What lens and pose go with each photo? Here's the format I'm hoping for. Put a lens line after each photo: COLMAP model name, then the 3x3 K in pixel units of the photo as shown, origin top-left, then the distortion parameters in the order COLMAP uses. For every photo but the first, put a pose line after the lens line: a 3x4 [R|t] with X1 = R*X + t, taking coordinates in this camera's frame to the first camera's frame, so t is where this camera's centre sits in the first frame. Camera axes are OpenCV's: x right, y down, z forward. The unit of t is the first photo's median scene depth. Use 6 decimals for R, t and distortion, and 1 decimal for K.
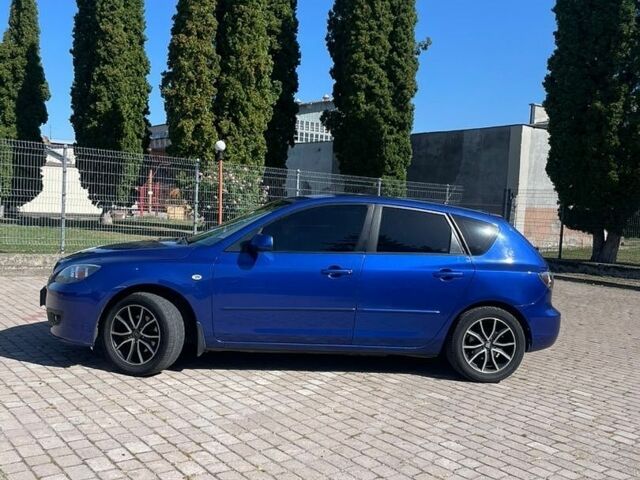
lens RADIAL K [[647.1, 0, 321.7], [0, 647.1, 259.1], [0, 0, 1]] dist [0.017207, -0.016093]
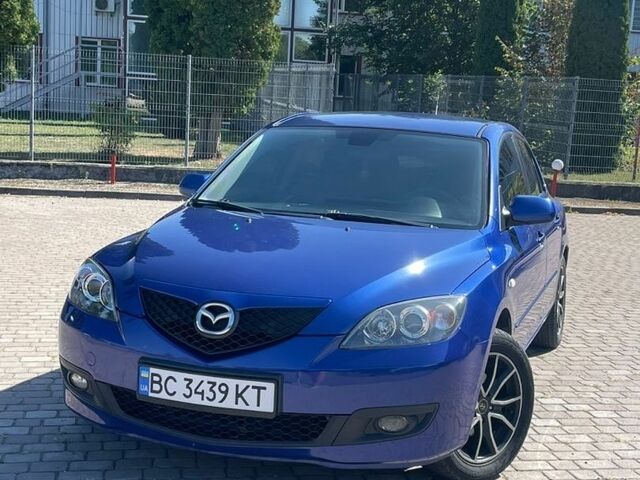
lens RADIAL K [[1011.5, 0, 350.1], [0, 1011.5, 239.0], [0, 0, 1]] dist [0.122250, -0.229309]
pose [[0.442951, -0.143022, 0.885064, -0.273868], [0.039535, 0.989349, 0.140088, -0.037242], [-0.895674, -0.027062, 0.443888, 0.187255]]
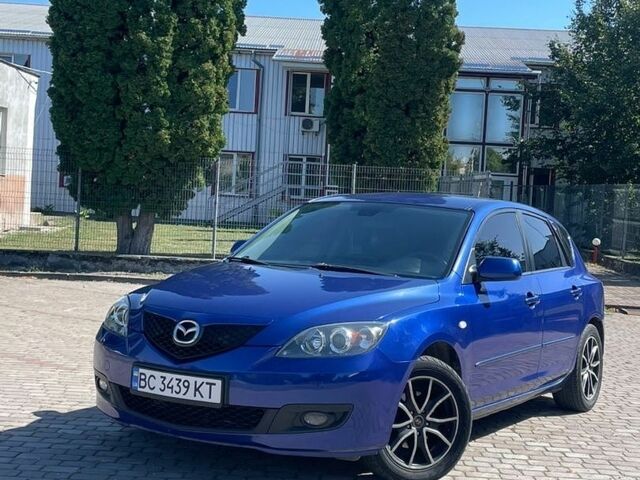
lens RADIAL K [[1011.5, 0, 350.1], [0, 1011.5, 239.0], [0, 0, 1]] dist [0.122250, -0.229309]
pose [[0.622539, -0.038202, 0.781656, -0.288047], [0.038003, 0.999105, 0.018563, -0.022791], [-0.781666, 0.018149, 0.623433, 0.106739]]
